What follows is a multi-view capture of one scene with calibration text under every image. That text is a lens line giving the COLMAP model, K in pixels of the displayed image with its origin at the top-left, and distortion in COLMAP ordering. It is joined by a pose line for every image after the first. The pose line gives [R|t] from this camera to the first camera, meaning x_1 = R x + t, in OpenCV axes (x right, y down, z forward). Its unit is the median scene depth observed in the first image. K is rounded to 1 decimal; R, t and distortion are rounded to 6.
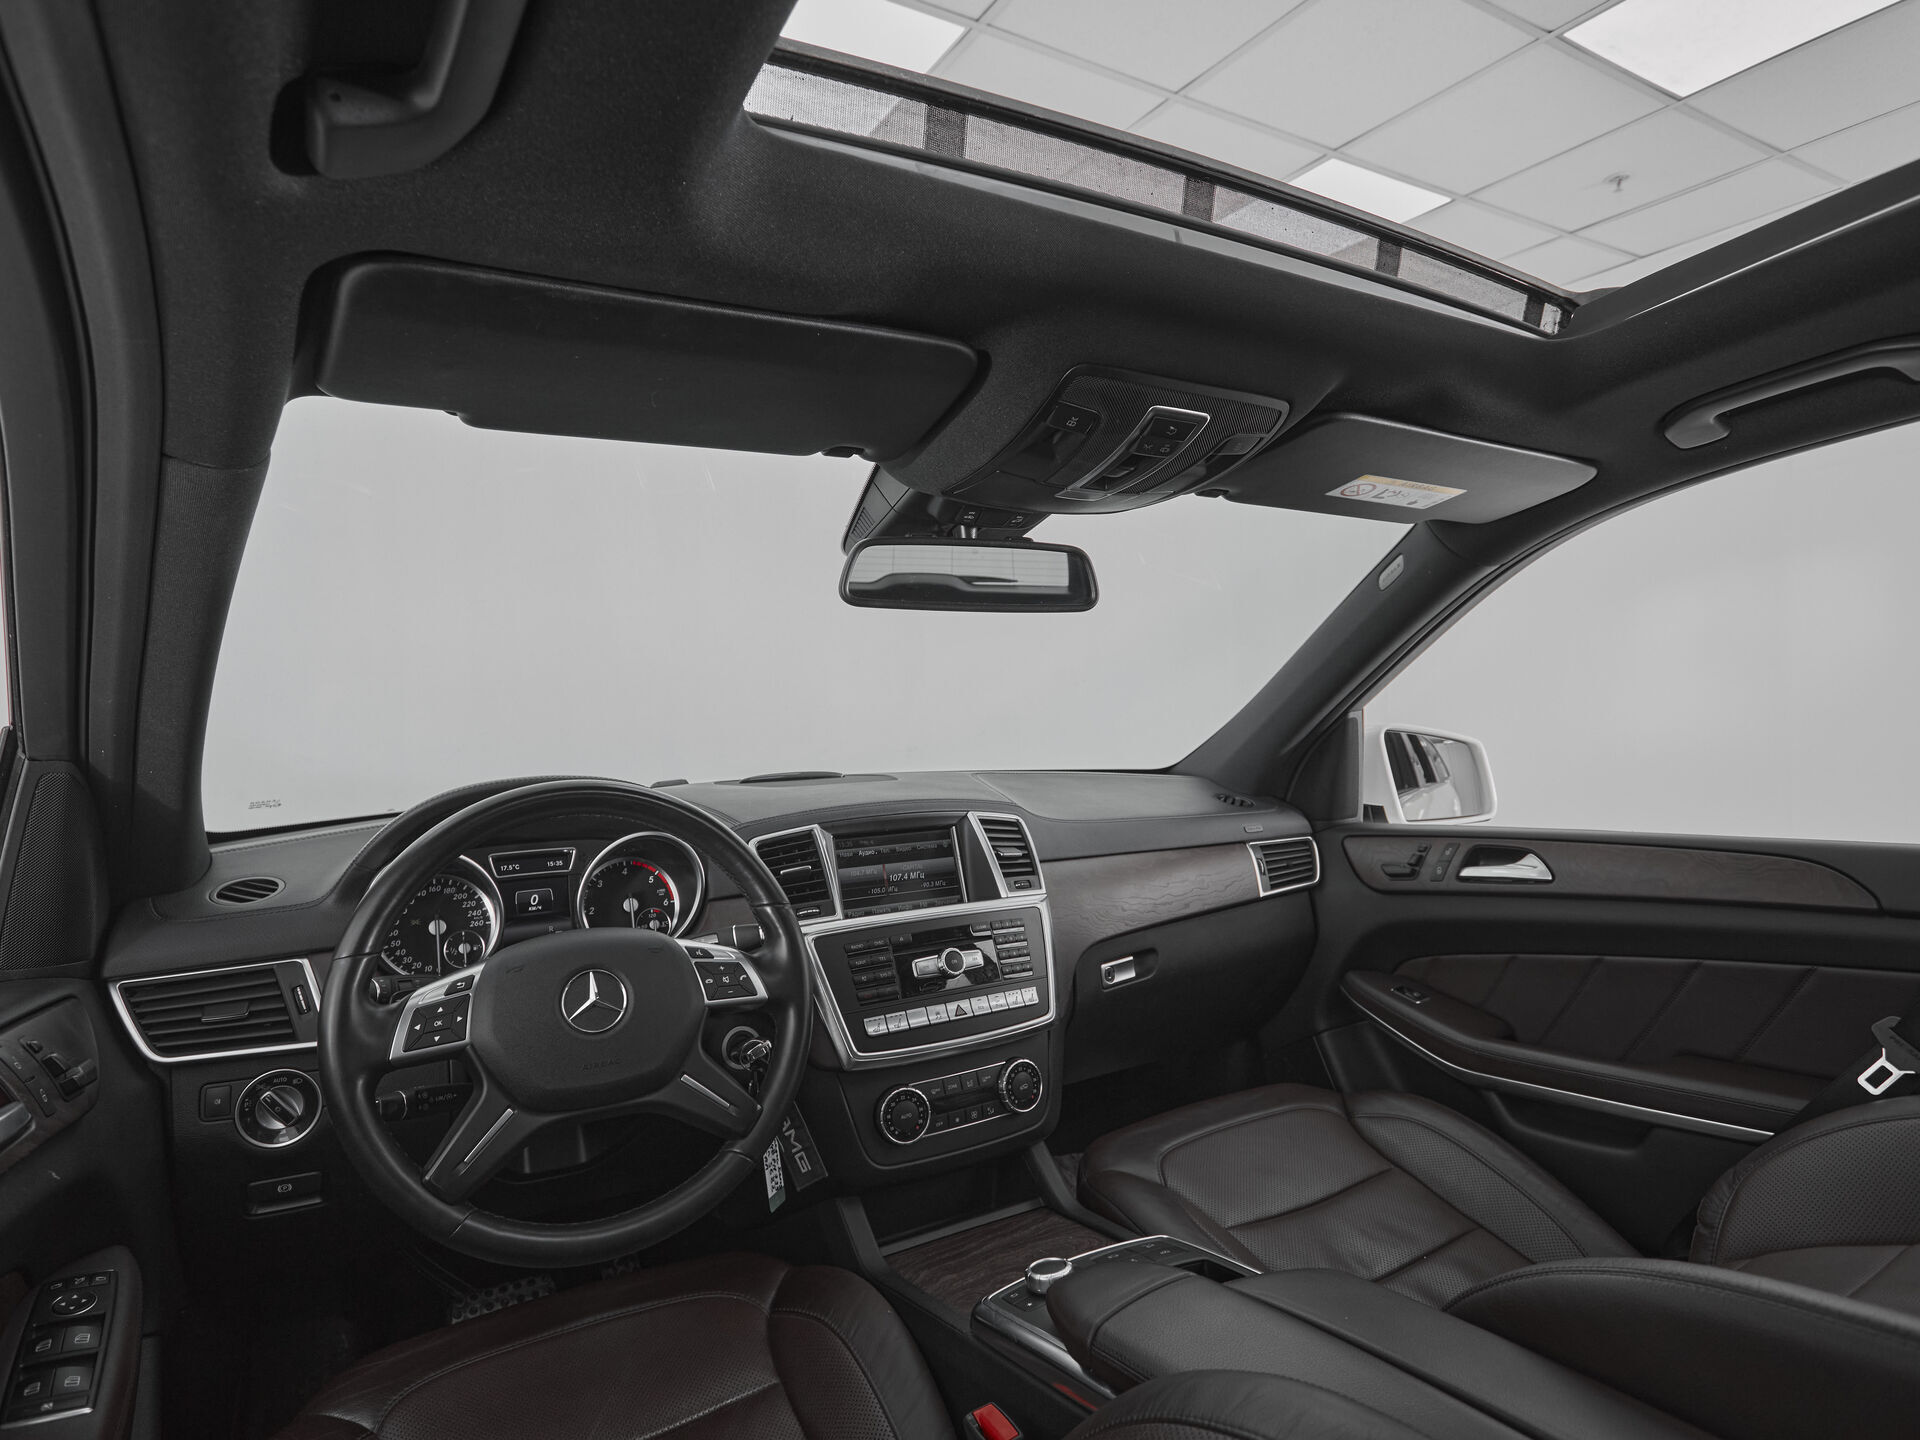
lens RADIAL K [[1021.1, 0, 920.5], [0, 1021.1, 724.4], [0, 0, 1]] dist [-0.003178, -0.001242]
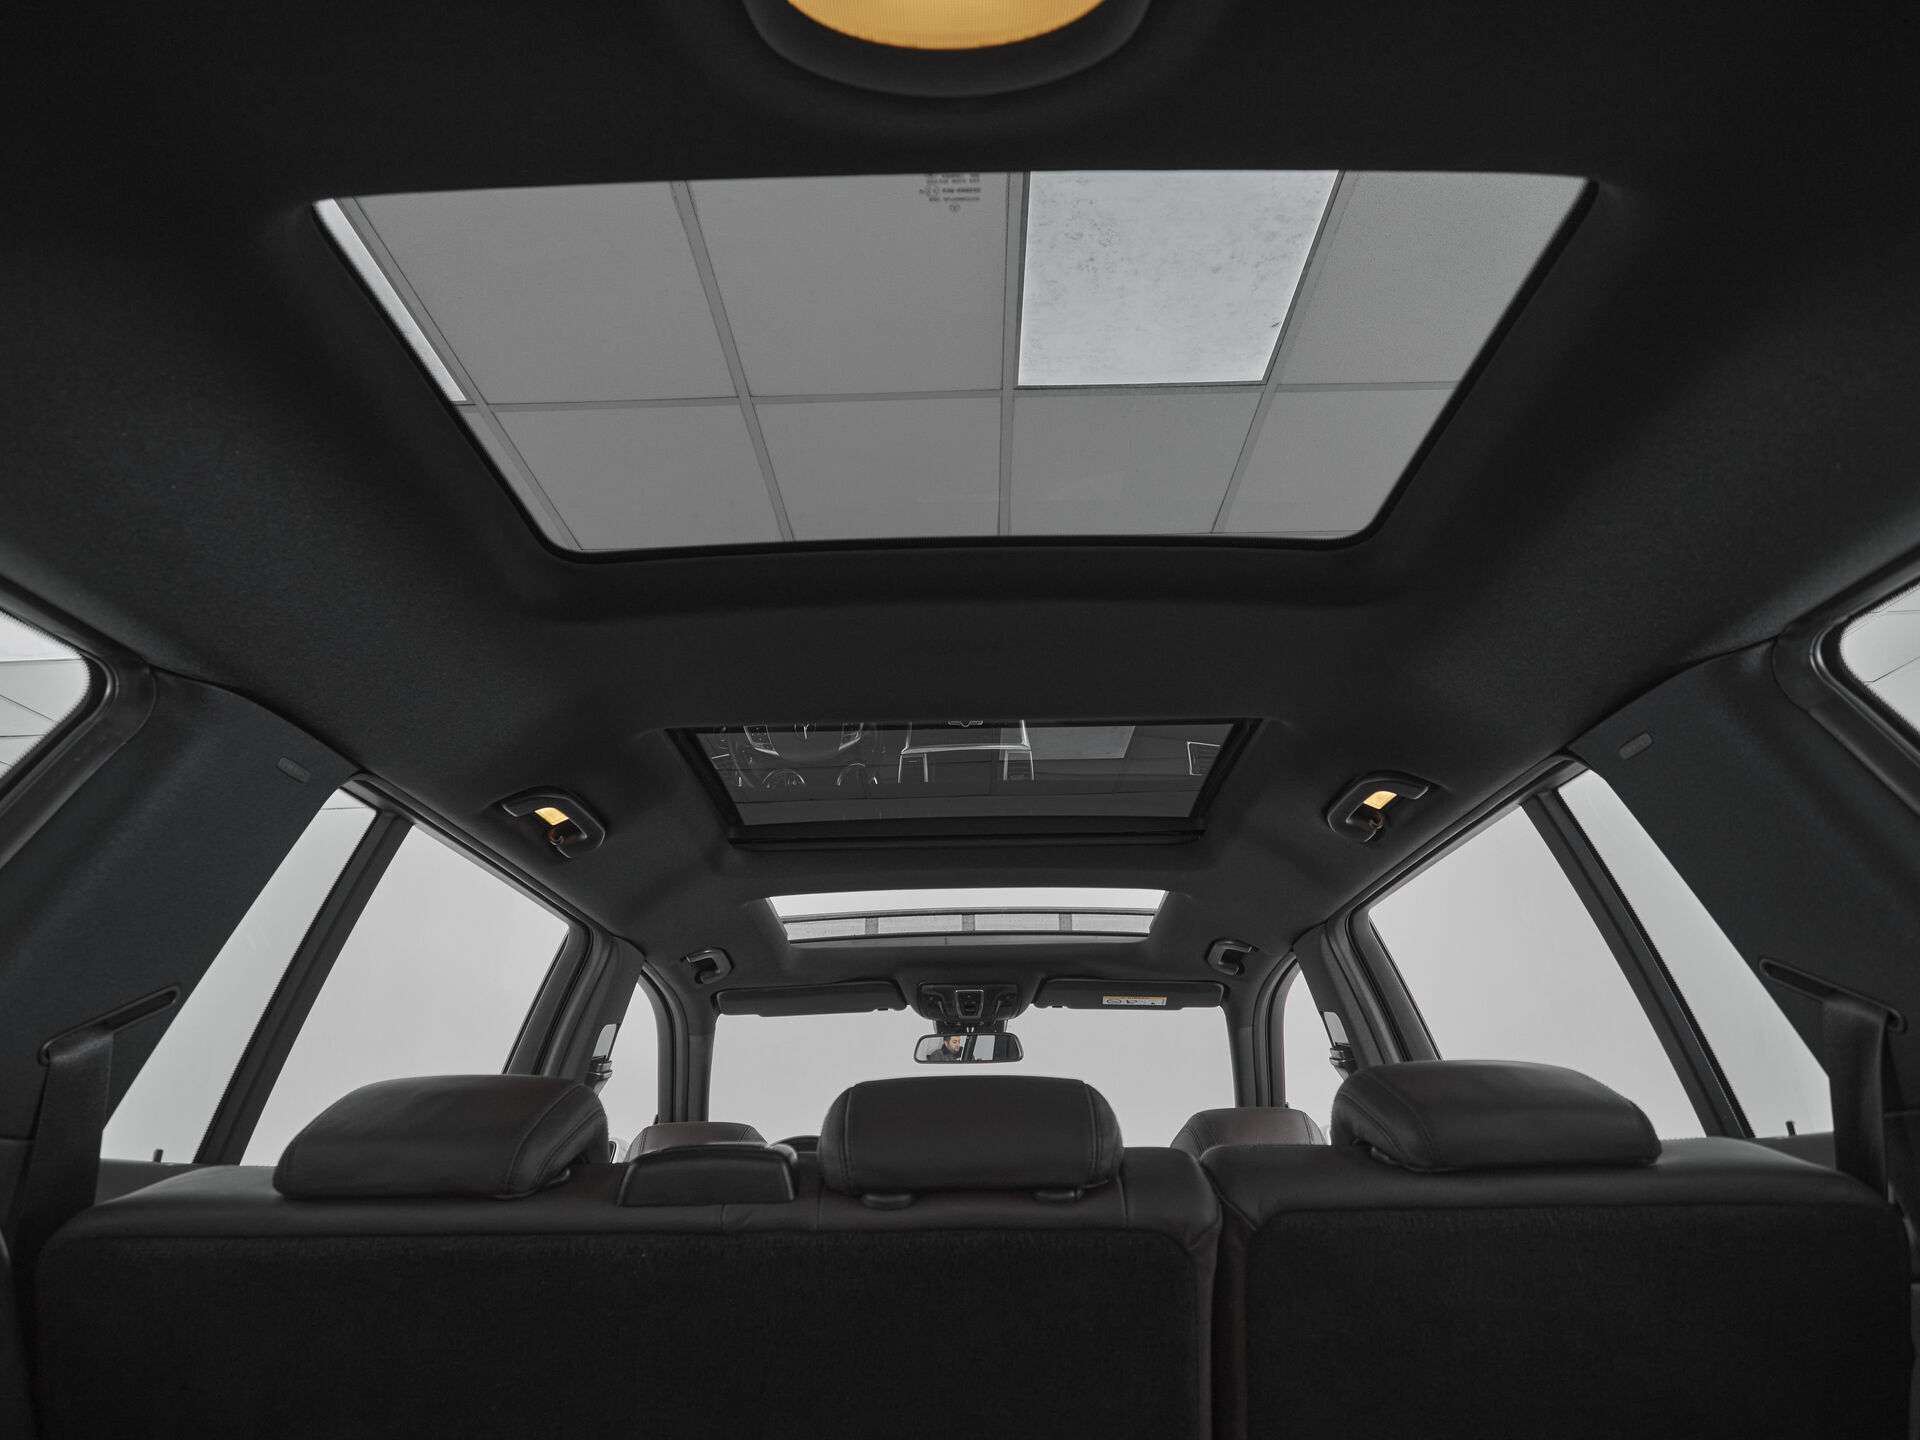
lens RADIAL K [[1021.2, 0, 960.0], [0, 1021.2, 720.0], [0, 0, 1]] dist [-0.003963, -0.000857]
pose [[0.868668, -0.192097, -0.456635, 1.210660], [-0.013991, 0.911877, -0.410224, 0.128950], [0.495198, 0.362737, 0.789431, -1.121818]]
